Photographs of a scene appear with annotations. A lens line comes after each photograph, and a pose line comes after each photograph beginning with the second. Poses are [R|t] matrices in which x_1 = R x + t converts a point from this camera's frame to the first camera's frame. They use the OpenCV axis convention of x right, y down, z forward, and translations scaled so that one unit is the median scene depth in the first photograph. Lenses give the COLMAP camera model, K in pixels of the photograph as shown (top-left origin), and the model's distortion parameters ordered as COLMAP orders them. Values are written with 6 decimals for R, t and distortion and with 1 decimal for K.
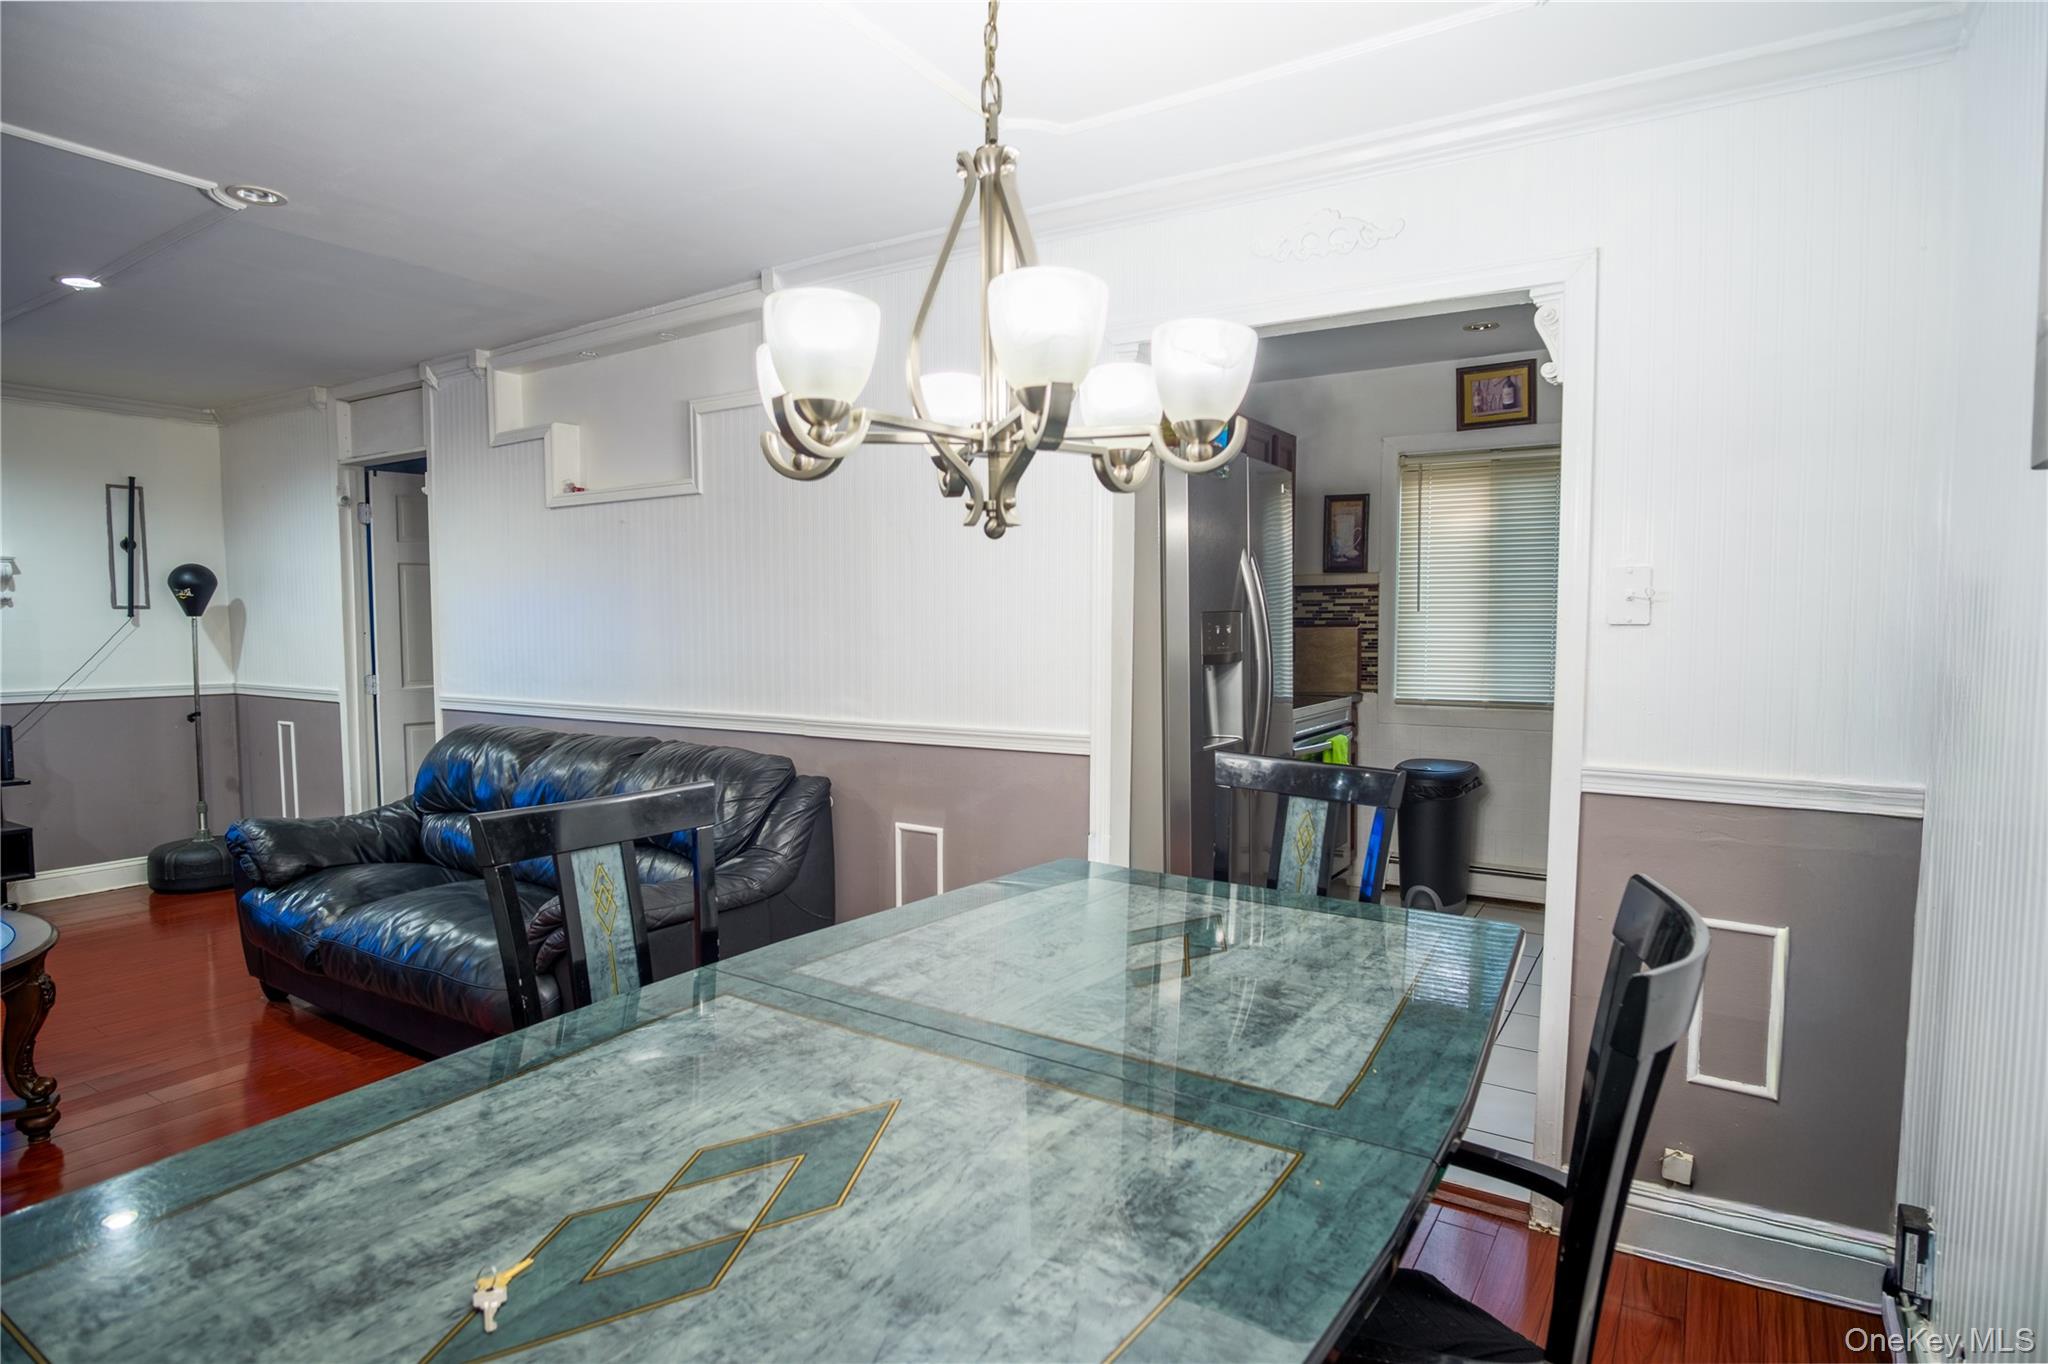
lens RADIAL K [[1100.8, 0, 1052.4], [0, 1100.8, 684.8], [0, 0, 1]] dist [-0.036606, 0.013213]
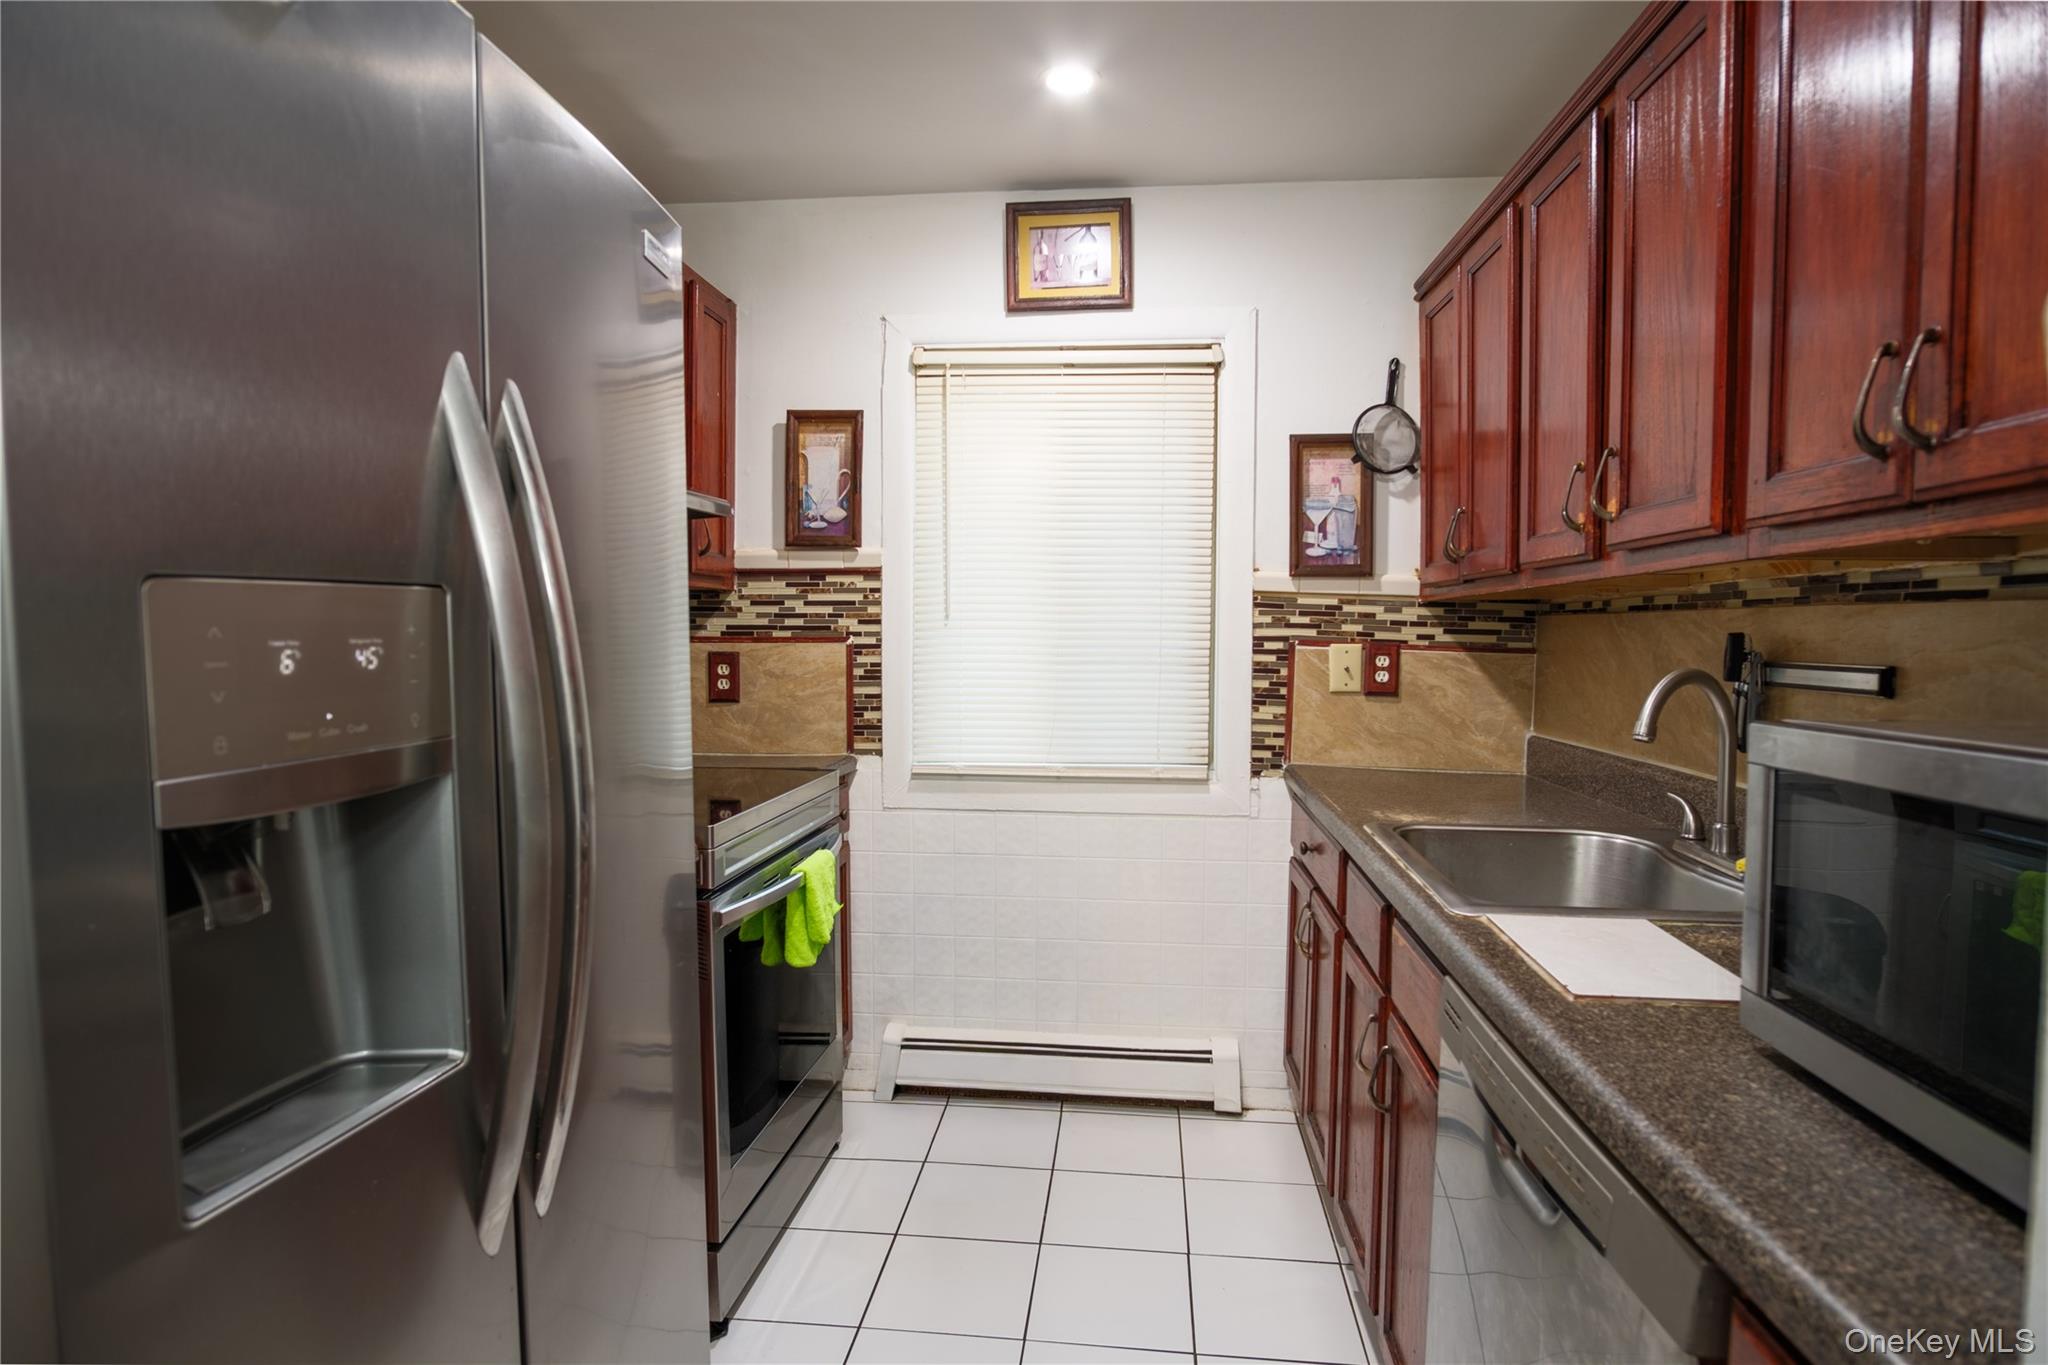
lens RADIAL K [[1100.8, 0, 1052.4], [0, 1100.8, 685.3], [0, 0, 1]] dist [-0.036606, 0.013213]
pose [[0.891999, -0.014130, 0.451816, 0.175261], [0.019452, 0.999785, -0.007136, -0.036862], [-0.451618, 0.015154, 0.892083, 0.673340]]
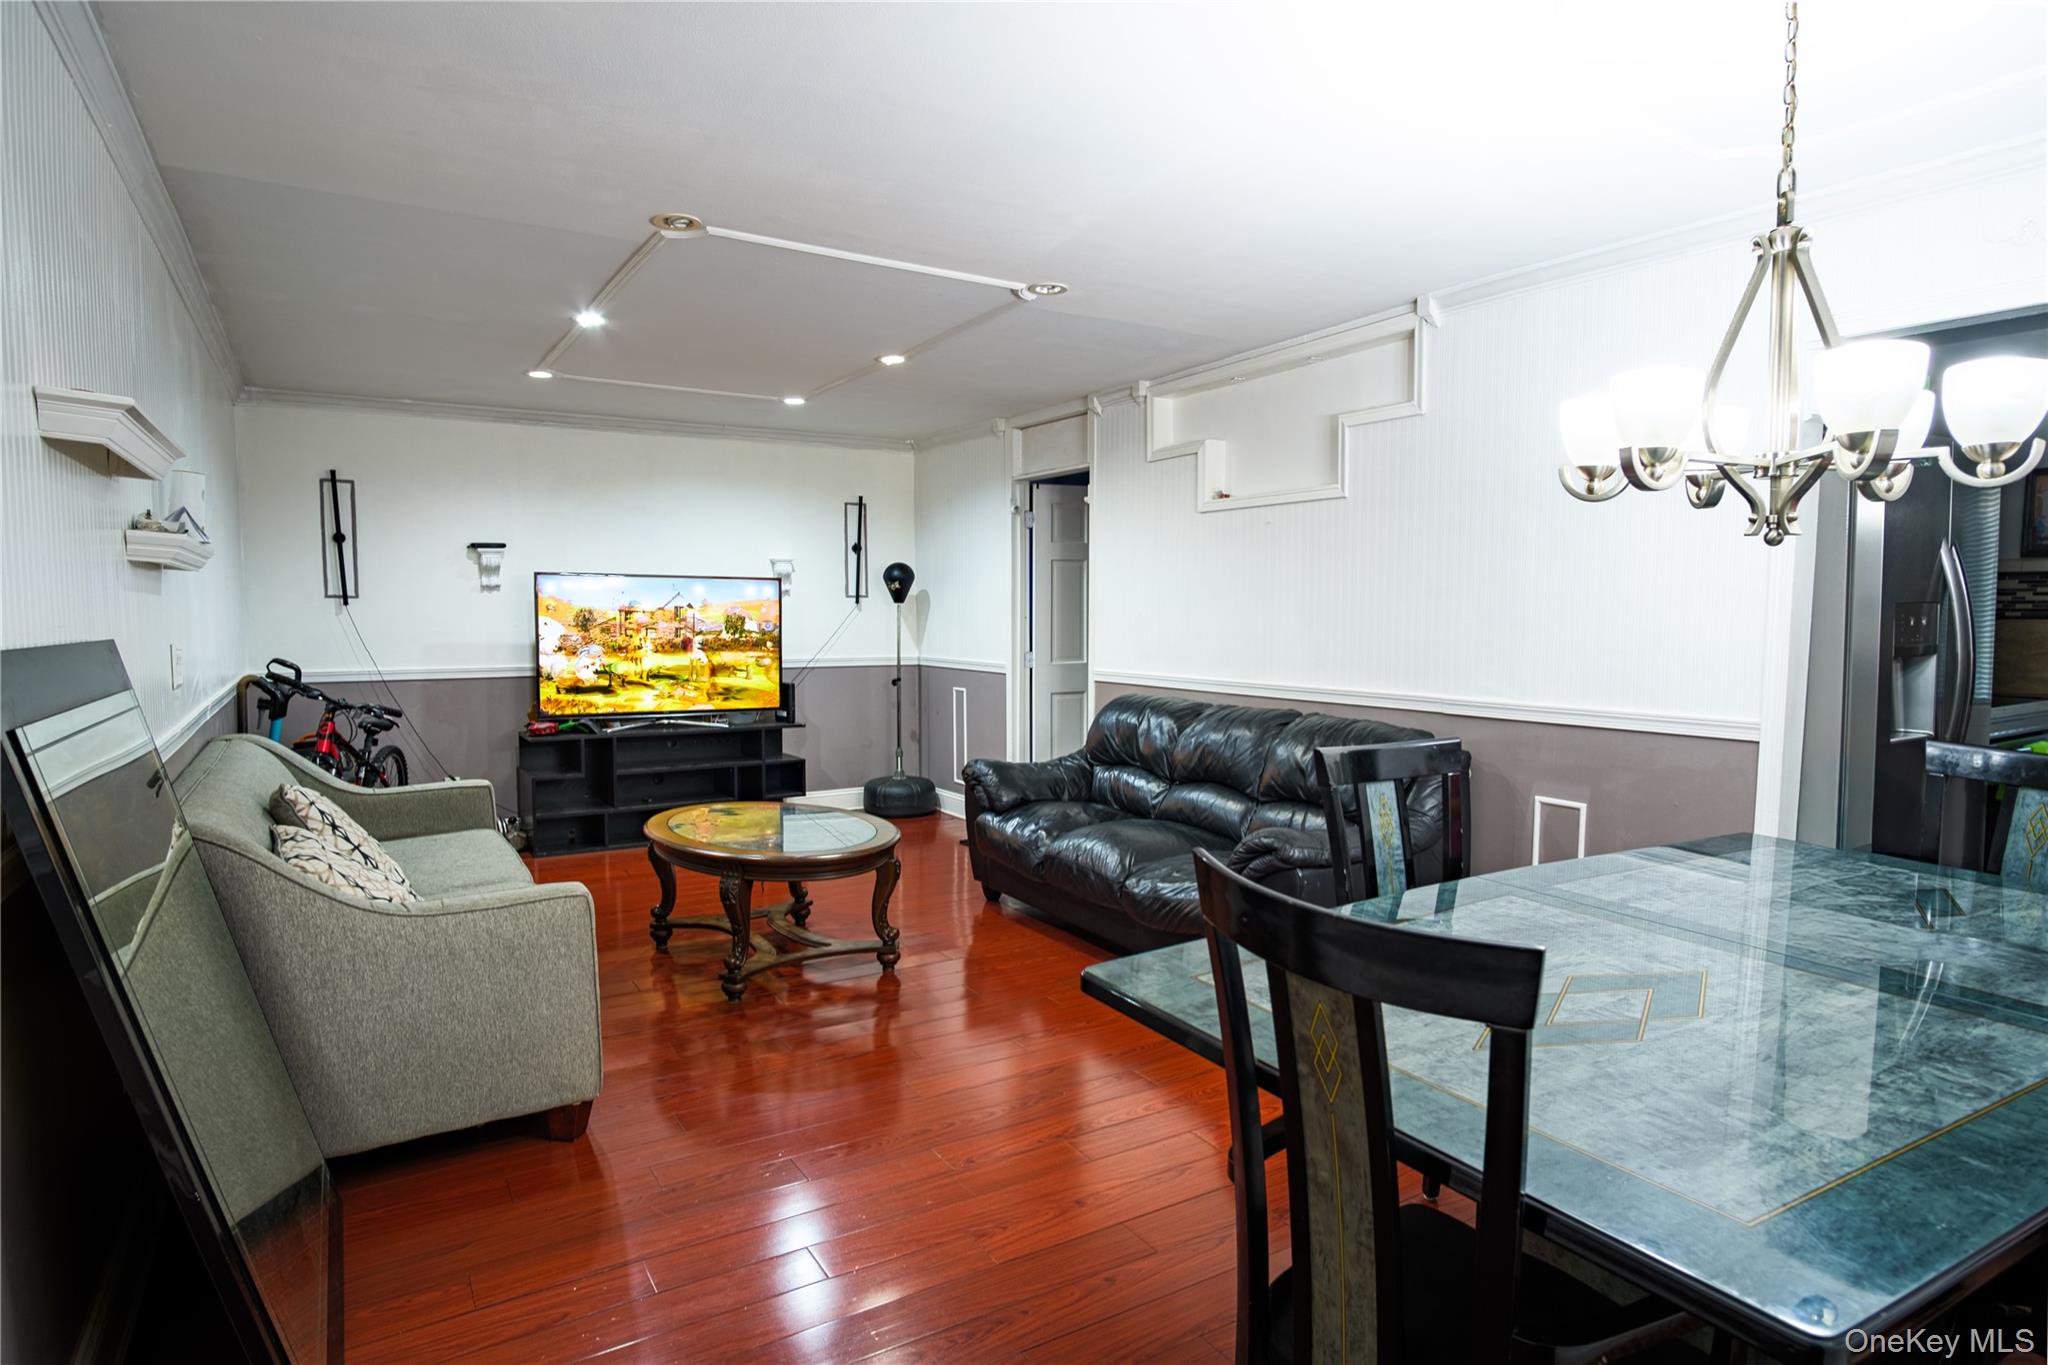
lens RADIAL K [[1136.4, 0, 1009.1], [0, 1136.4, 691.3], [0, 0, 1]] dist [-0.037955, 0.012254]
pose [[0.894693, 0.034937, -0.445312, -0.115651], [-0.028203, 0.999366, 0.021741, 0.012234], [0.445789, -0.006893, 0.895111, -0.229274]]
